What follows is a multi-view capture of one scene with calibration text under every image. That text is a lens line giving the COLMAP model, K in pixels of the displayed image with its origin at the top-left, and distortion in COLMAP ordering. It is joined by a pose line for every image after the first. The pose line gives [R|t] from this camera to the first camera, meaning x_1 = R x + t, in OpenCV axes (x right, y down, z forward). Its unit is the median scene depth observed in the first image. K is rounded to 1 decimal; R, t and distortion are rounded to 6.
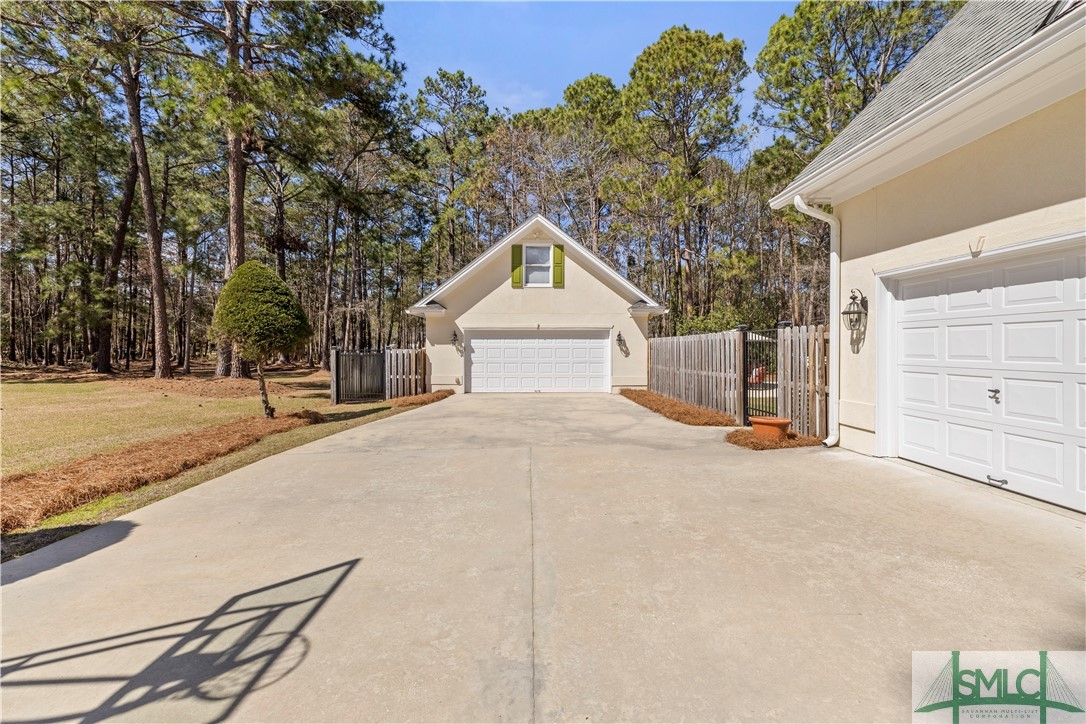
lens RADIAL K [[468.4, 0, 543.3], [0, 468.4, 354.1], [0, 0, 1]] dist [-0.000719, 0.000777]
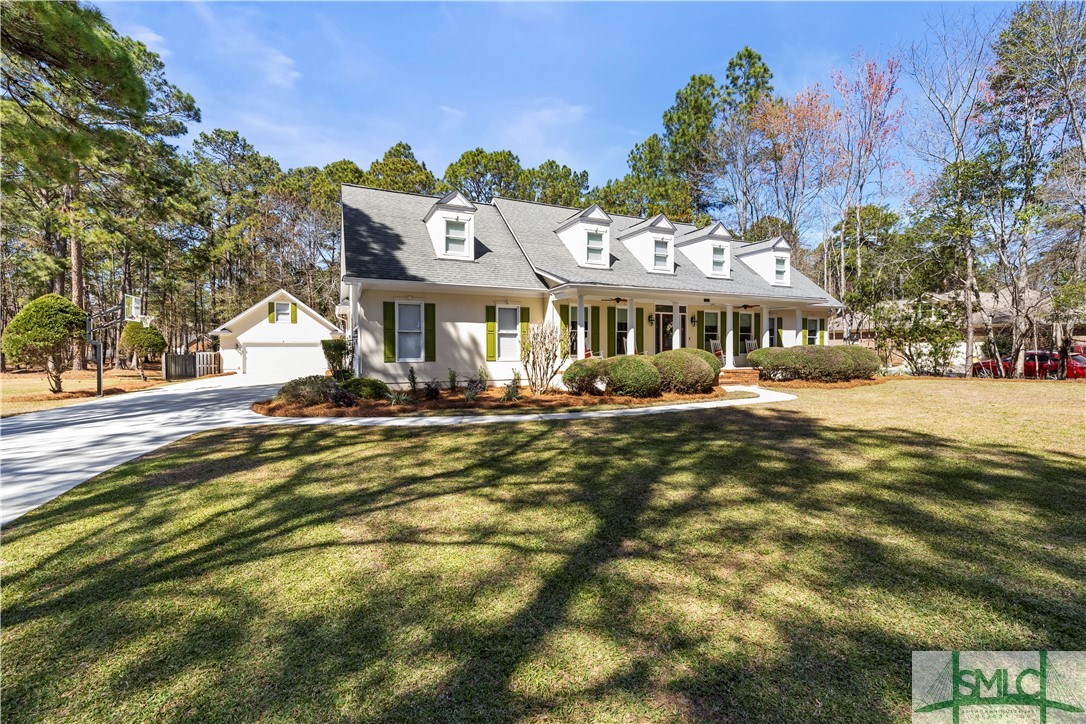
lens RADIAL K [[468.4, 0, 543.3], [0, 468.4, 355.9], [0, 0, 1]] dist [-0.000719, 0.000777]
pose [[0.916506, -0.008707, 0.399927, 0.218862], [0.008398, 0.999962, 0.002525, 0.013160], [-0.399933, 0.001045, 0.916544, -1.407367]]
